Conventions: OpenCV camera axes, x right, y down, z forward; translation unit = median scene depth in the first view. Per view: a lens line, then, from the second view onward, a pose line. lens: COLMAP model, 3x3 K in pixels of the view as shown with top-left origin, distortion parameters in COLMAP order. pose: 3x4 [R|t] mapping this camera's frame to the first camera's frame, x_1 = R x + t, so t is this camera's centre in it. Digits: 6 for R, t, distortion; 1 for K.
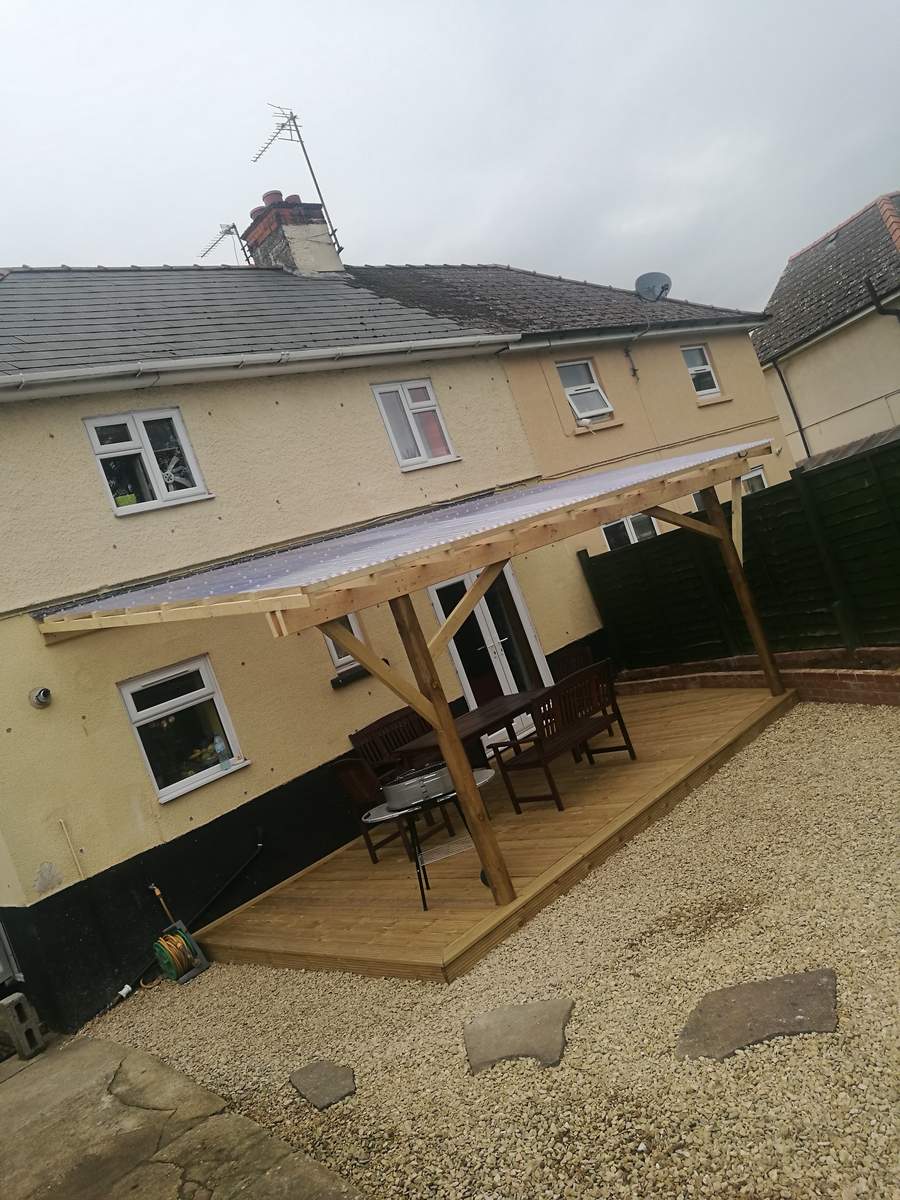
lens RADIAL K [[937.5, 0, 446.7], [0, 937.5, 600.0], [0, 0, 1]] dist [0.009898, -0.004073]
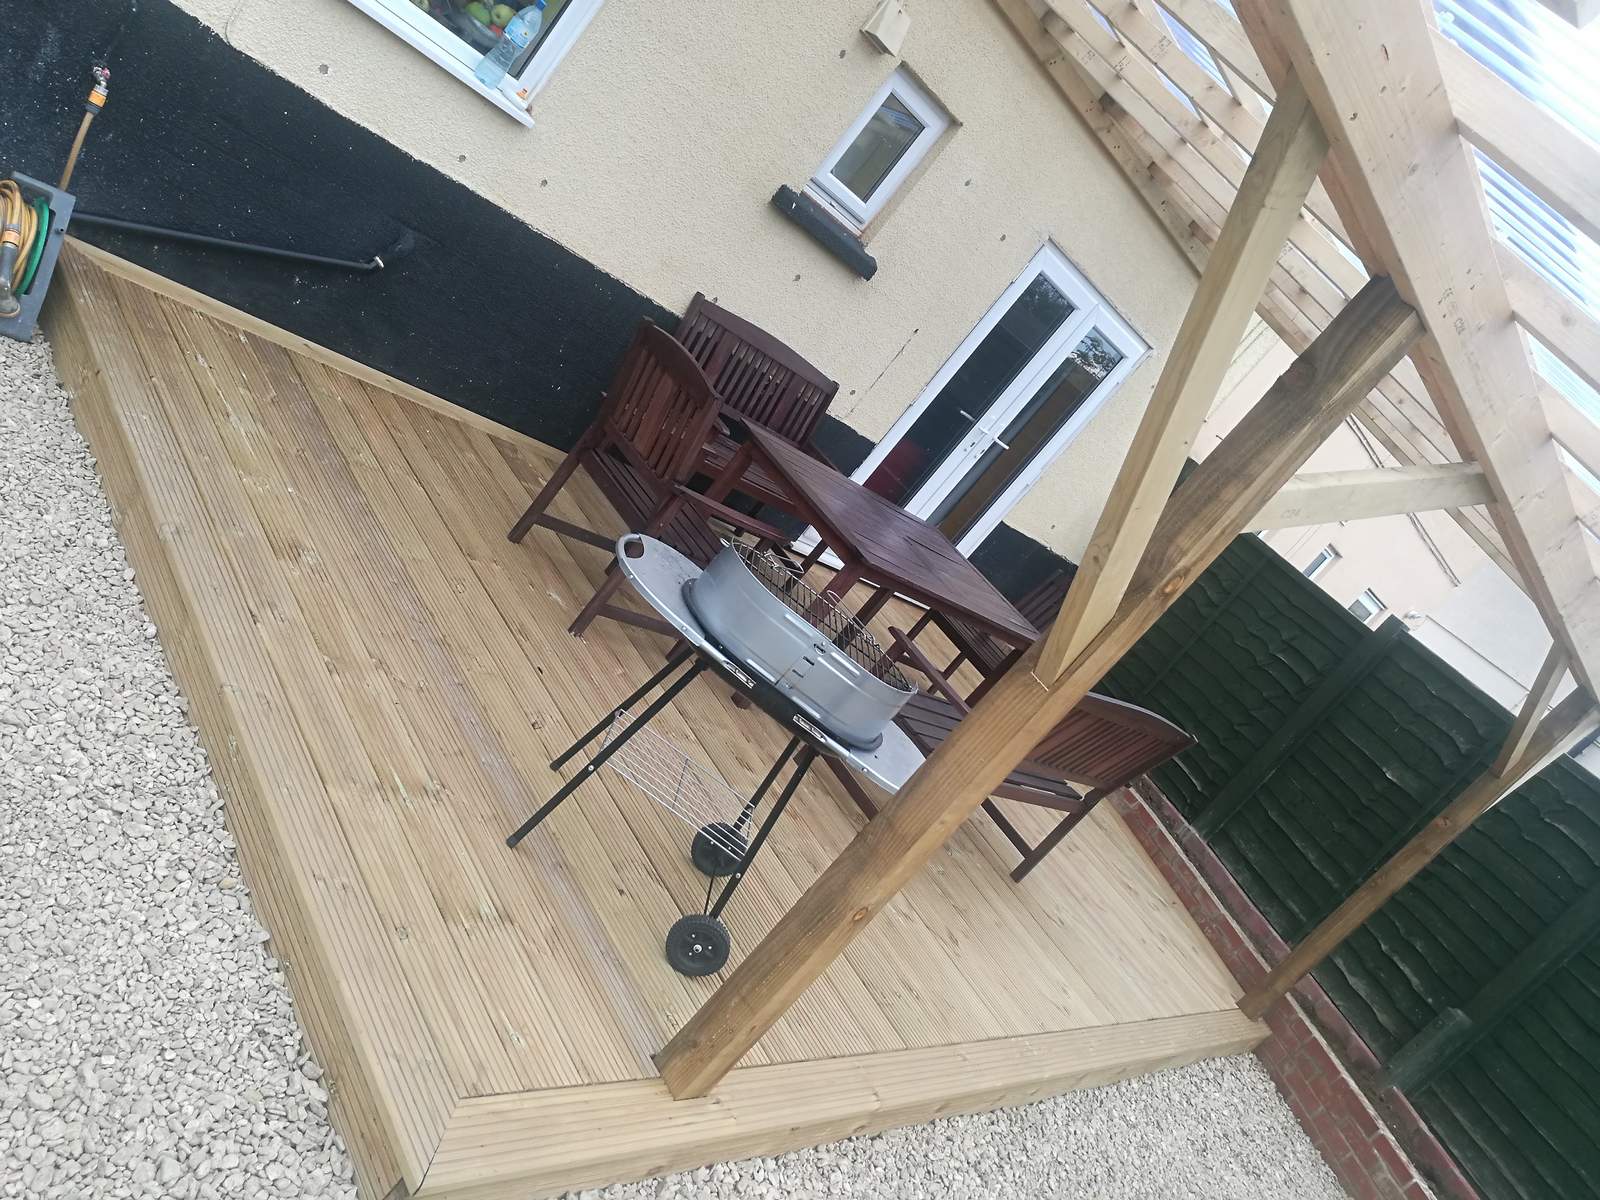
lens RADIAL K [[1250.0, 0, 804.7], [0, 1250.0, 601.1], [0, 0, 1]] dist [0.009898, -0.004073]
pose [[0.520530, 0.820242, 0.237172, -0.112613], [-0.853778, 0.496572, 0.156458, 0.093185], [0.010560, -0.283934, 0.958786, 0.446441]]
